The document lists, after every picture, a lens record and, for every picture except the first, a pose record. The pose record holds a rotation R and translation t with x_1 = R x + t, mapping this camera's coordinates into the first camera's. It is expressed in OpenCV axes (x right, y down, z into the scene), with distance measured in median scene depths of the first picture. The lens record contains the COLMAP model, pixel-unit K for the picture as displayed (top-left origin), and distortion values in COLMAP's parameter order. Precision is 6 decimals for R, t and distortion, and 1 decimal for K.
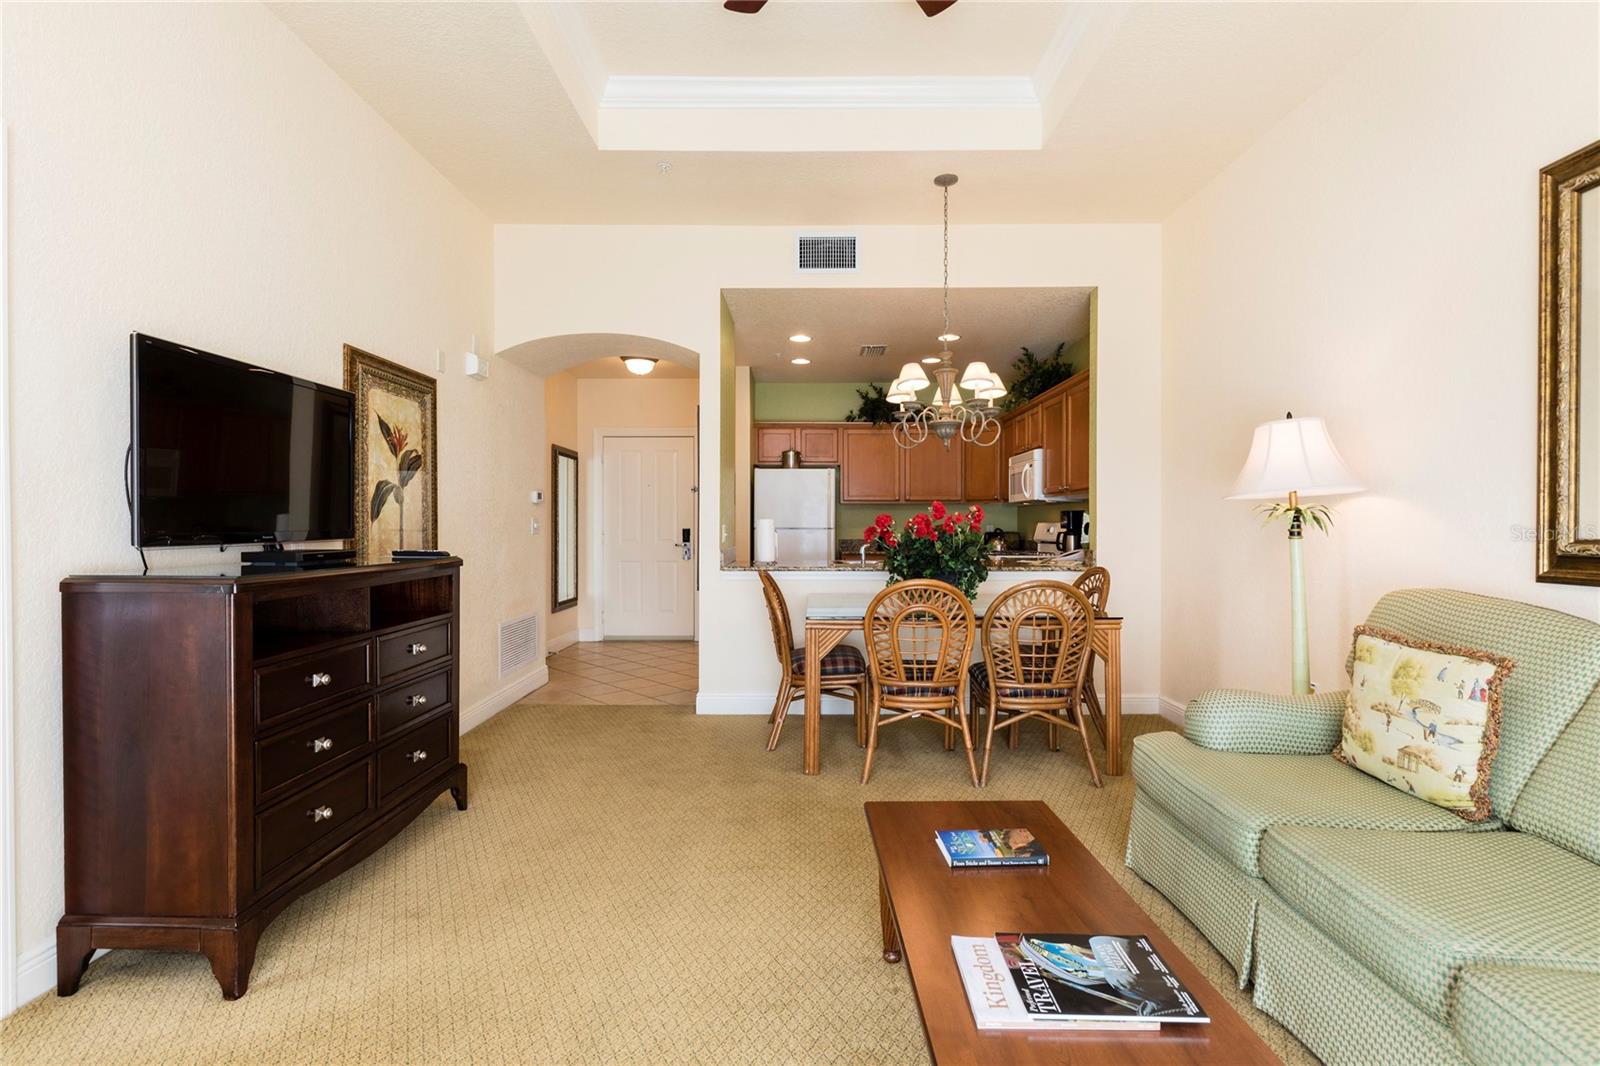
lens RADIAL K [[751.7, 0, 800.0], [0, 751.7, 533.0], [0, 0, 1]] dist [0.000690, 0.000025]
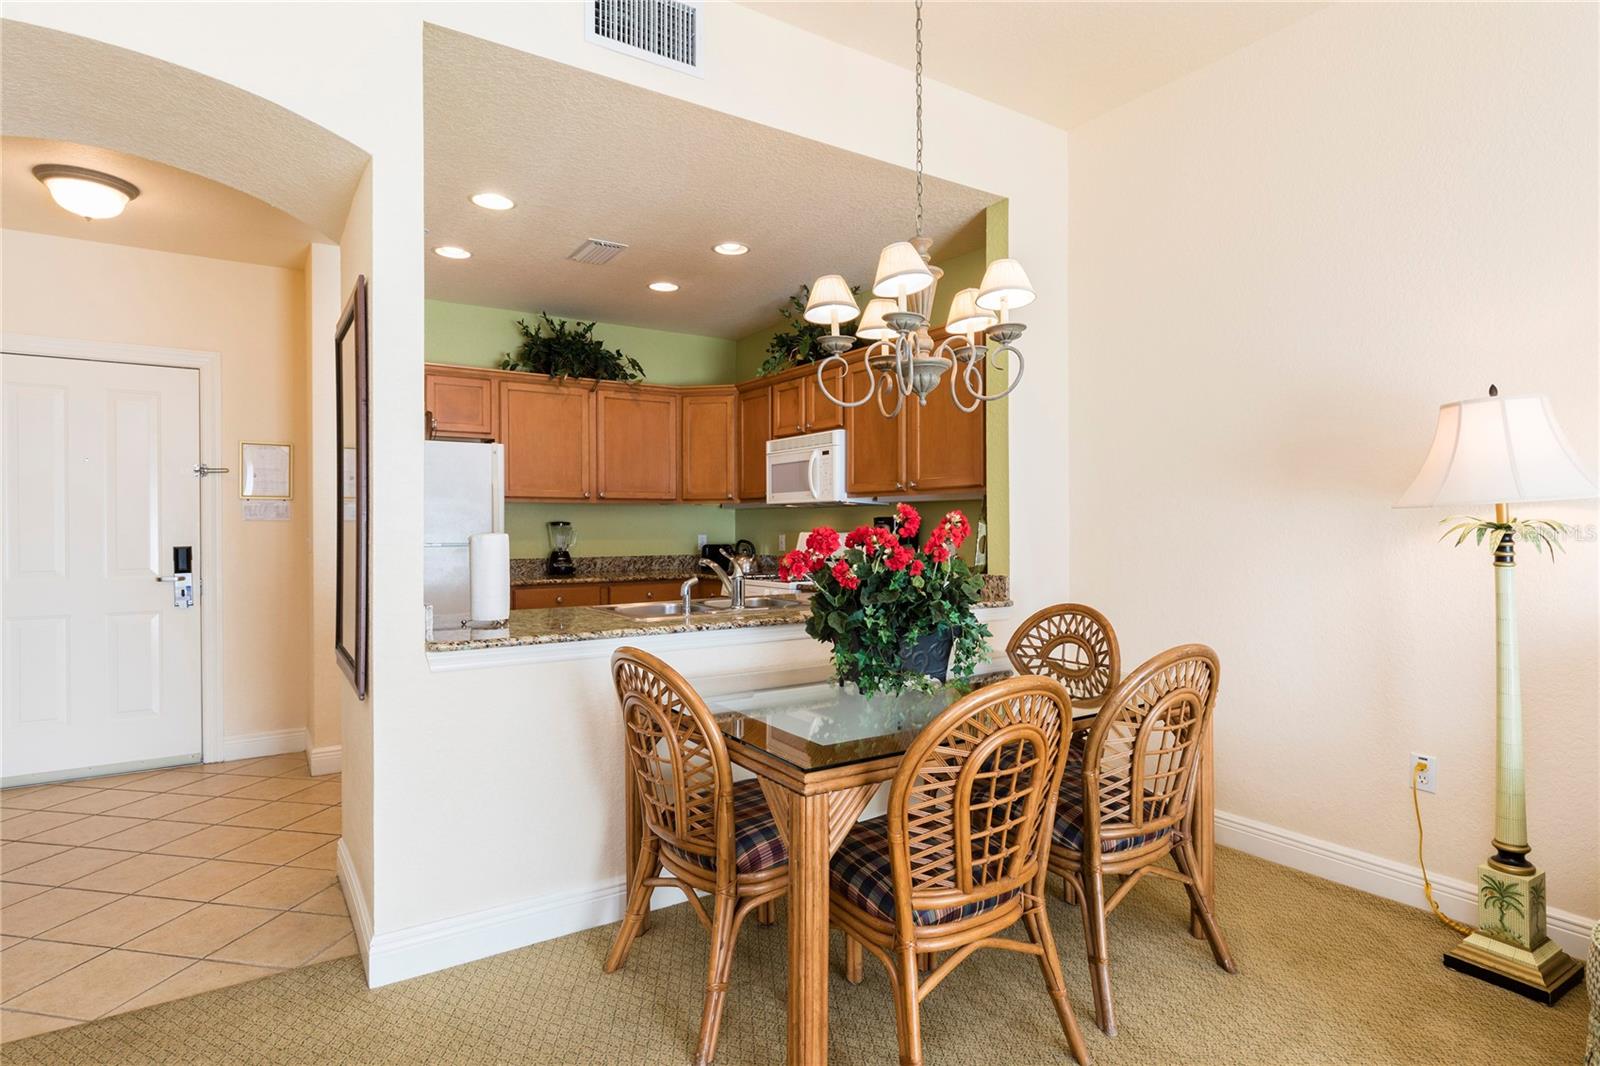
lens RADIAL K [[836.7, 0, 800.0], [0, 836.7, 533.0], [0, 0, 1]] dist [-0.002008, -0.001276]
pose [[0.822820, -0.009223, 0.568227, -0.202330], [0.009446, 0.999952, 0.002553, -0.019840], [-0.568223, 0.003267, 0.822868, 0.455132]]
